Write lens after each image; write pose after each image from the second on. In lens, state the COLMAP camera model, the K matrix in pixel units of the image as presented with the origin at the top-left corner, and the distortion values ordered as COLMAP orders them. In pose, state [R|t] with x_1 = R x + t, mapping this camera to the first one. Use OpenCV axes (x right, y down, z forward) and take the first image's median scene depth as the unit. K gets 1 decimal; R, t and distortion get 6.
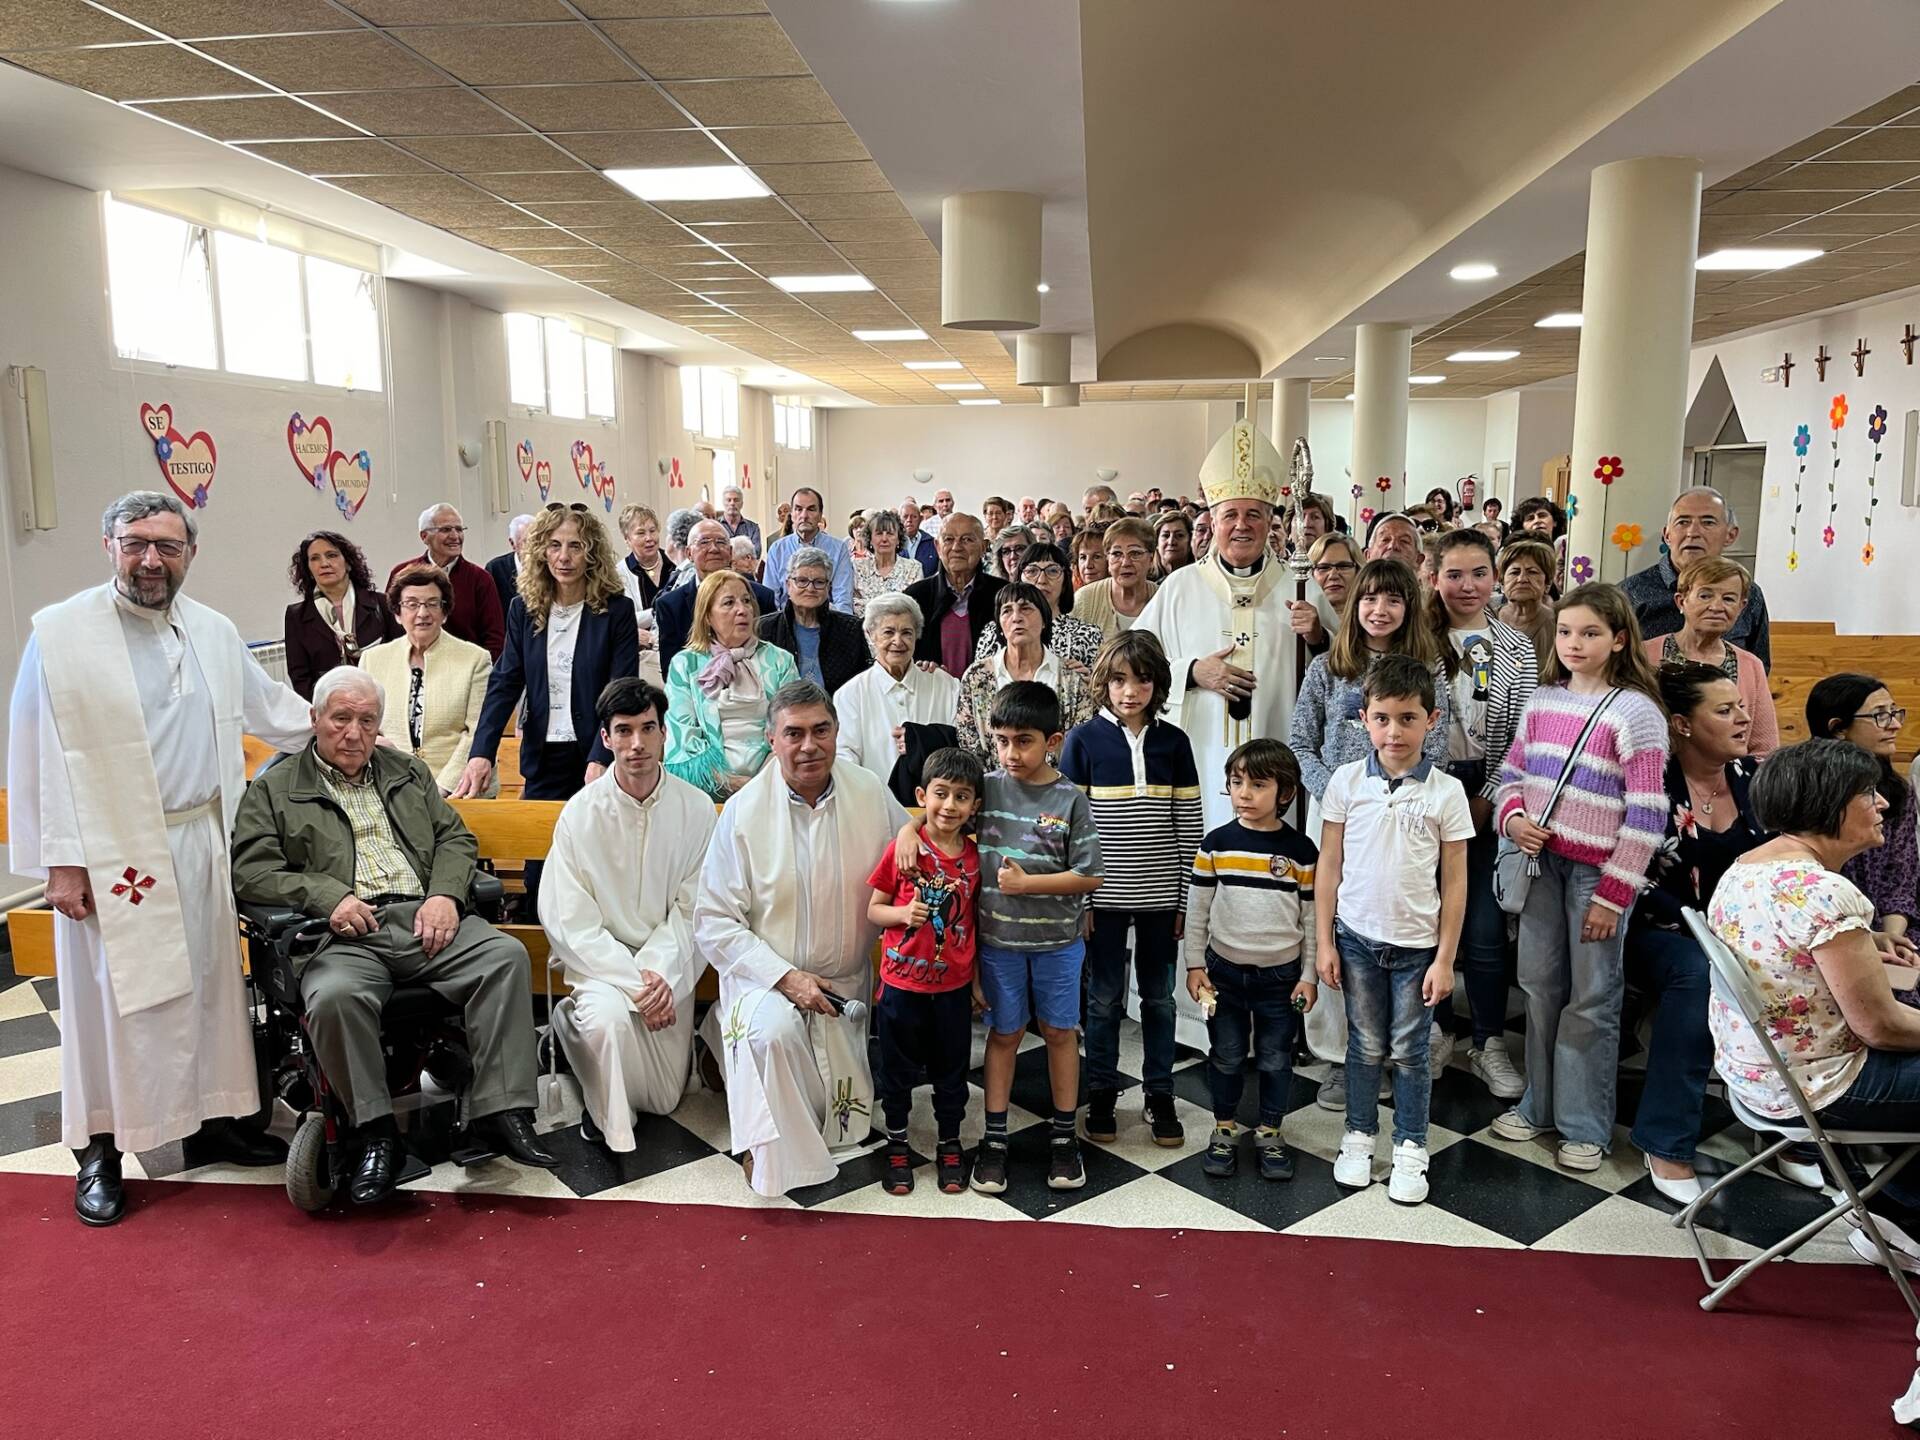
lens RADIAL K [[1403.4, 0, 907.4], [0, 1403.4, 715.8], [0, 0, 1]] dist [0.134521, -0.113796]
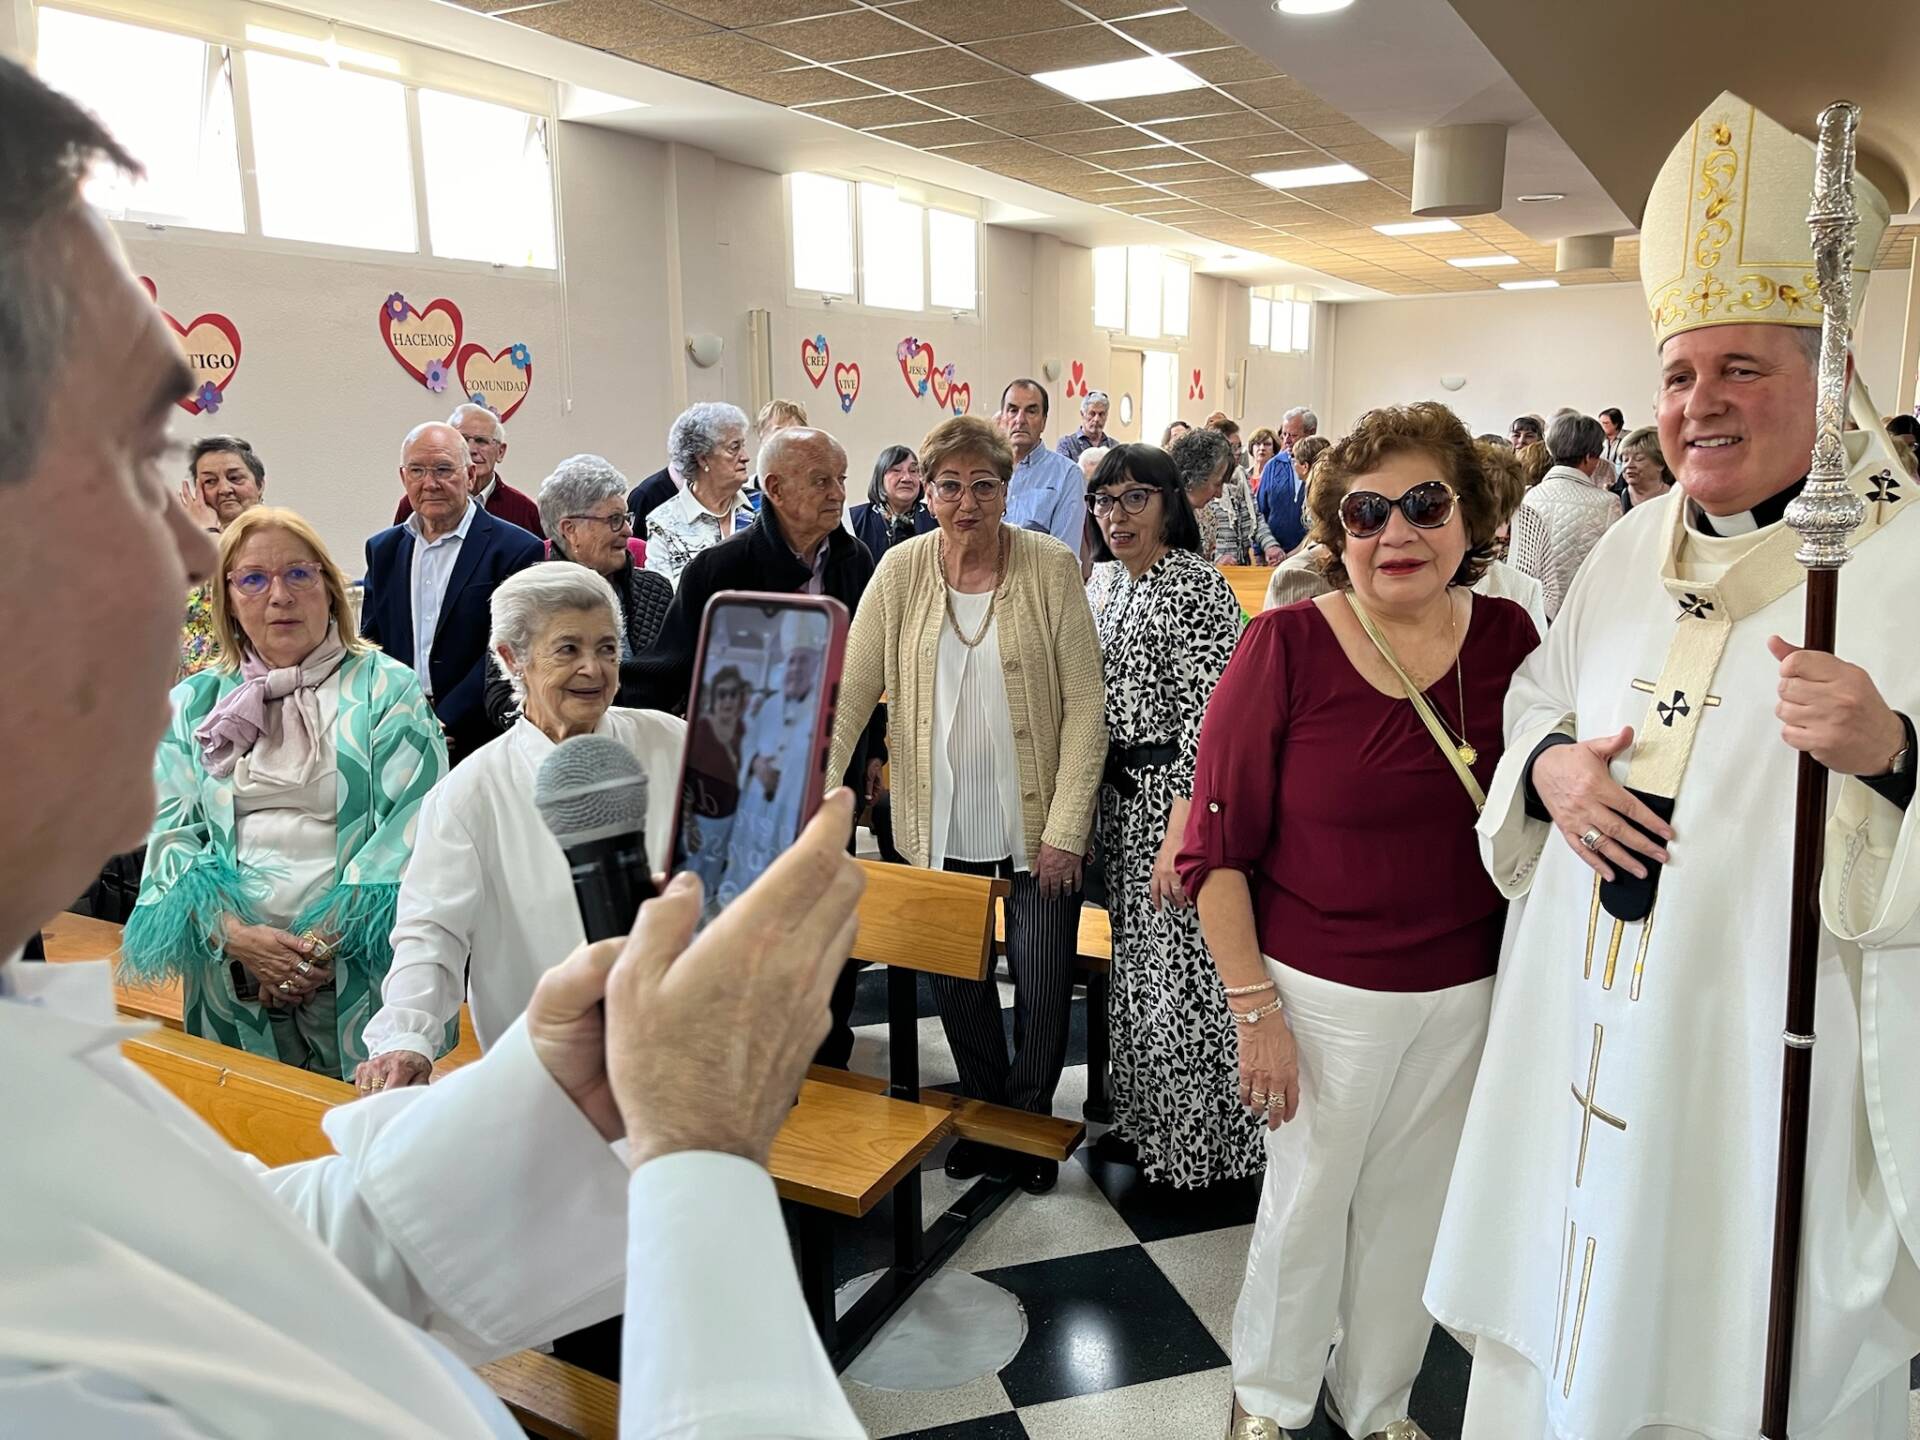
lens RADIAL K [[1460.1, 0, 960.0], [0, 1460.1, 720.0], [0, 0, 1]] dist [0.063811, -0.060504]
pose [[0.936268, 0.069560, -0.344331, 0.304092], [-0.052598, 0.996908, 0.058373, -0.080609], [0.347327, -0.036542, 0.937032, 0.663425]]
